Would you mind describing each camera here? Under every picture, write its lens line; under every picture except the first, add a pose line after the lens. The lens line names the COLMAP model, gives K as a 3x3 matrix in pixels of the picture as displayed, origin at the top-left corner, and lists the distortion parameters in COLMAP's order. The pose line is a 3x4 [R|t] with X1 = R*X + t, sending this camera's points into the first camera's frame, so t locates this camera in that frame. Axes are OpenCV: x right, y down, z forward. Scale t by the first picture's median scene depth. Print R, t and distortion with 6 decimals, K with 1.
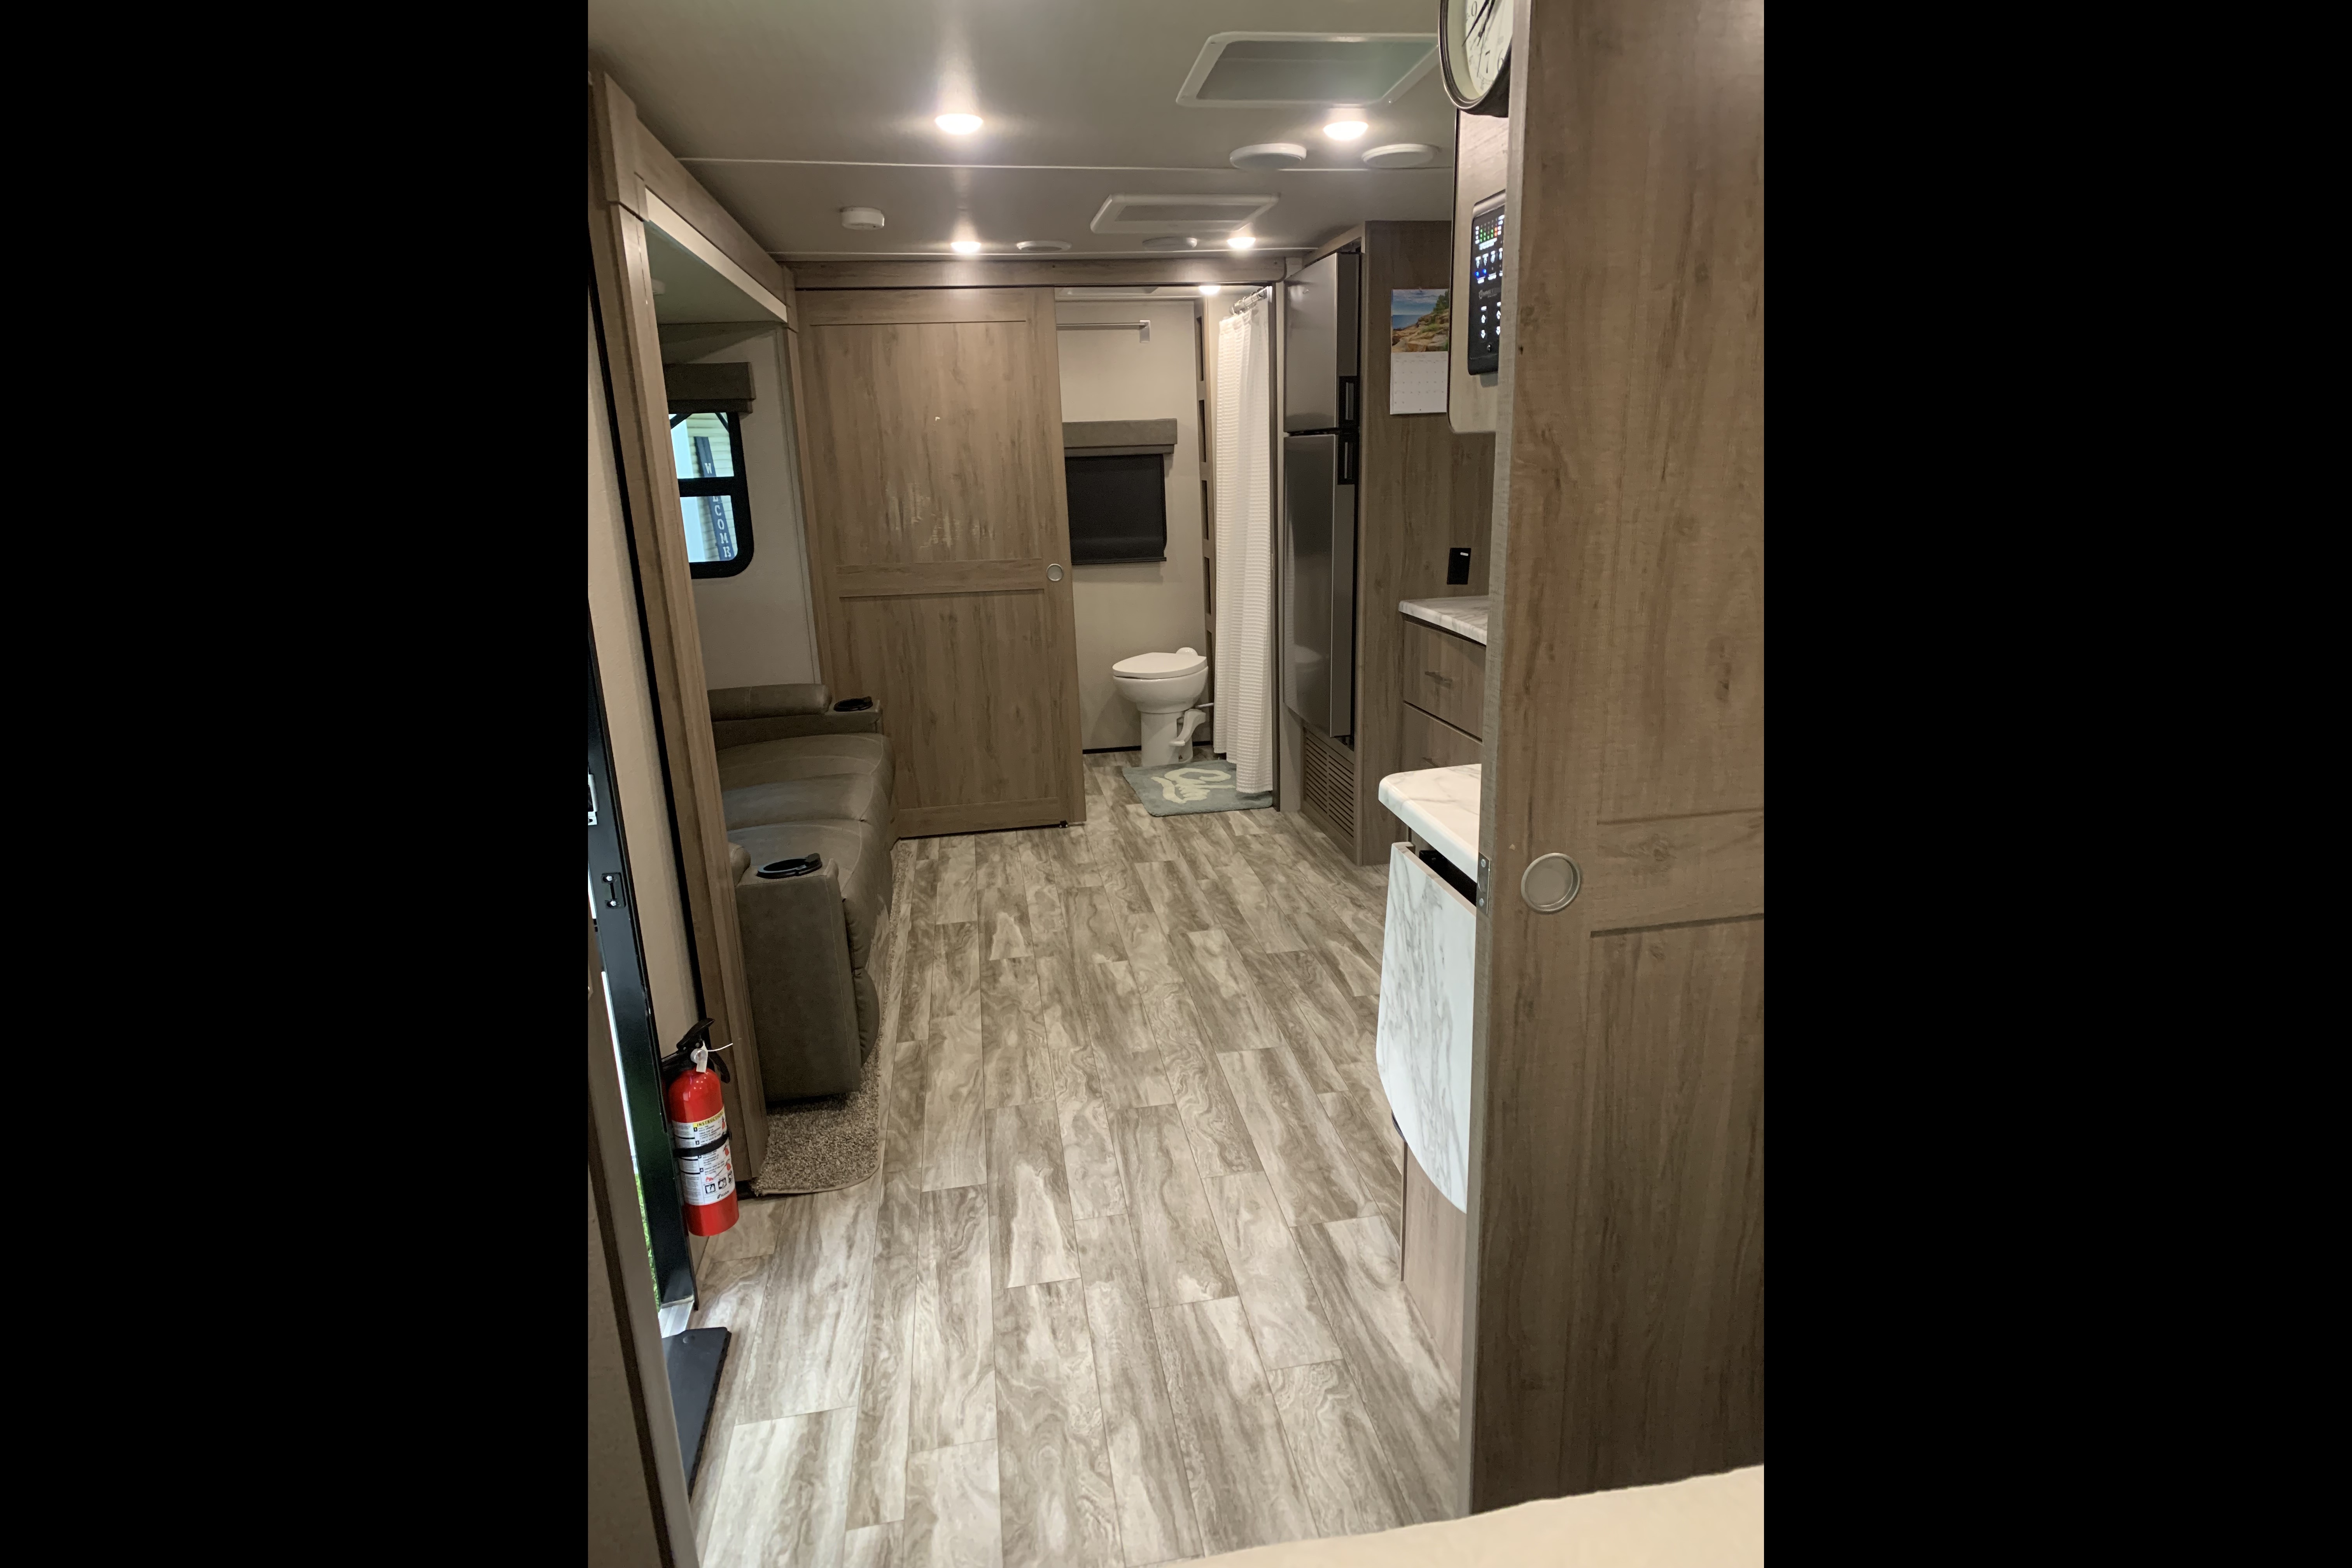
lens RADIAL K [[1198.5, 0, 1178.8], [0, 1198.5, 769.9], [0, 0, 1]] dist [0.010810, -0.005730]
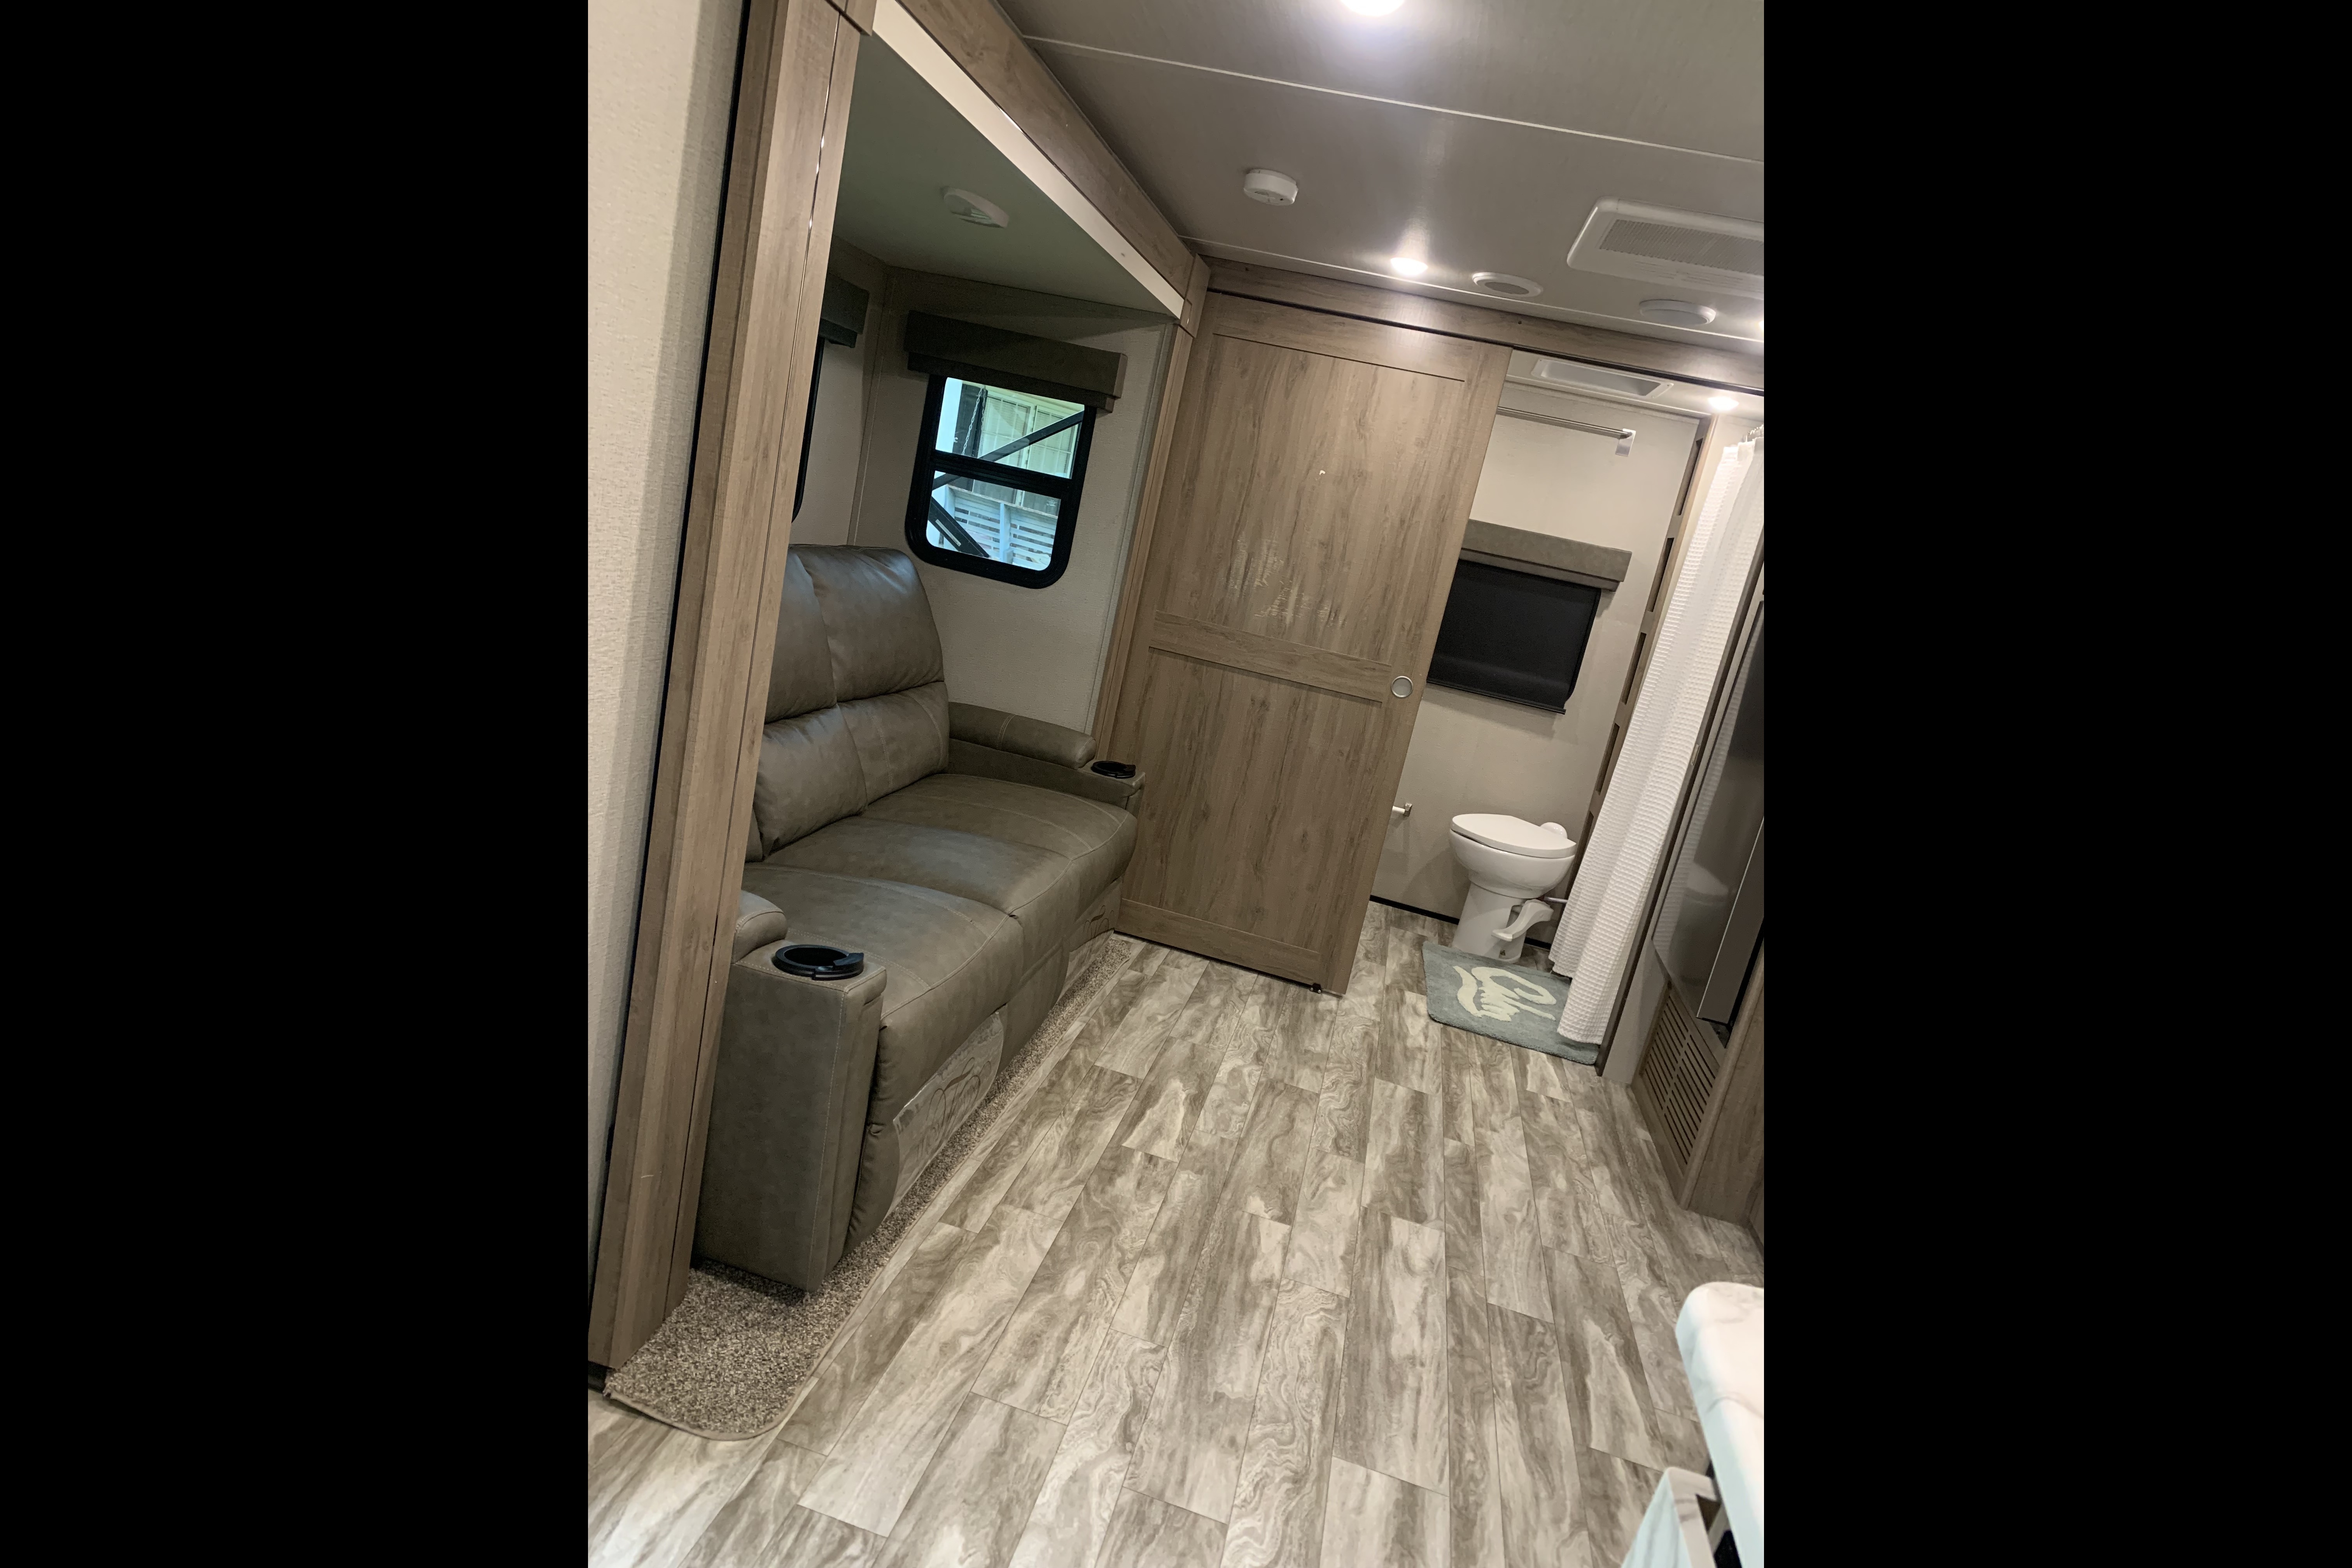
lens RADIAL K [[1198.5, 0, 1165.3], [0, 1198.5, 770.4], [0, 0, 1]] dist [0.010810, -0.005730]
pose [[0.895270, 0.299510, -0.329825, 0.040921], [-0.324851, 0.945481, -0.023187, -0.050771], [0.304899, 0.127902, 0.943757, 0.246080]]
